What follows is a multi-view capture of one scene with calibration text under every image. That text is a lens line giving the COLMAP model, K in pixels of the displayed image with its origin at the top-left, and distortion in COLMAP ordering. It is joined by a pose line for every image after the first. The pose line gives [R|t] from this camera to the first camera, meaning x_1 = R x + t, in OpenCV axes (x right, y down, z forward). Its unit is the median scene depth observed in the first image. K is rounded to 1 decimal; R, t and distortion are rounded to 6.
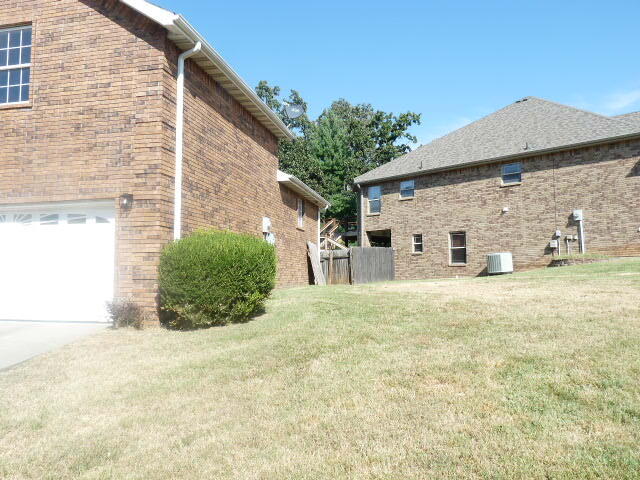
lens RADIAL K [[516.4, 0, 317.0], [0, 516.4, 237.3], [0, 0, 1]] dist [-0.017496, -0.013085]
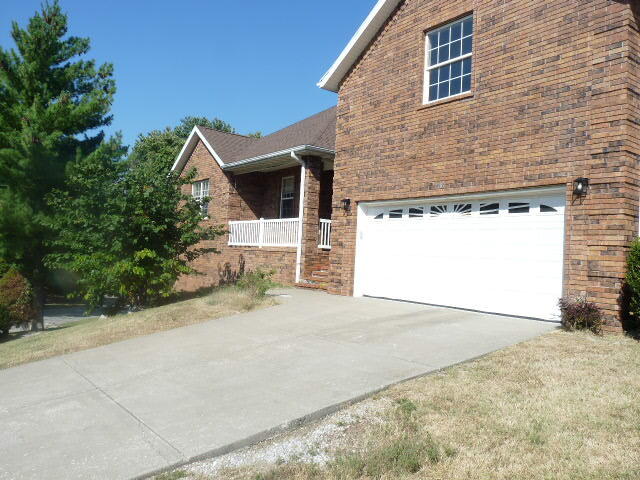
lens RADIAL K [[516.4, 0, 317.0], [0, 516.4, 237.3], [0, 0, 1]] dist [-0.017496, -0.013085]
pose [[0.752623, 0.017992, -0.658206, -0.127499], [-0.007928, 0.999802, 0.018264, 0.004059], [0.658404, -0.008528, 0.752617, 0.046587]]
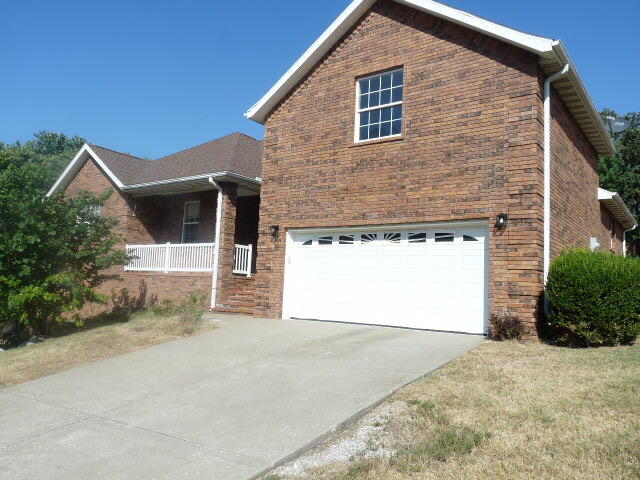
lens RADIAL K [[516.4, 0, 317.0], [0, 516.4, 237.3], [0, 0, 1]] dist [-0.017496, -0.013085]
pose [[0.909247, 0.001572, -0.416255, -0.265453], [-0.019651, 0.999040, -0.039152, 0.012996], [0.415793, 0.043779, 0.908405, -0.116651]]
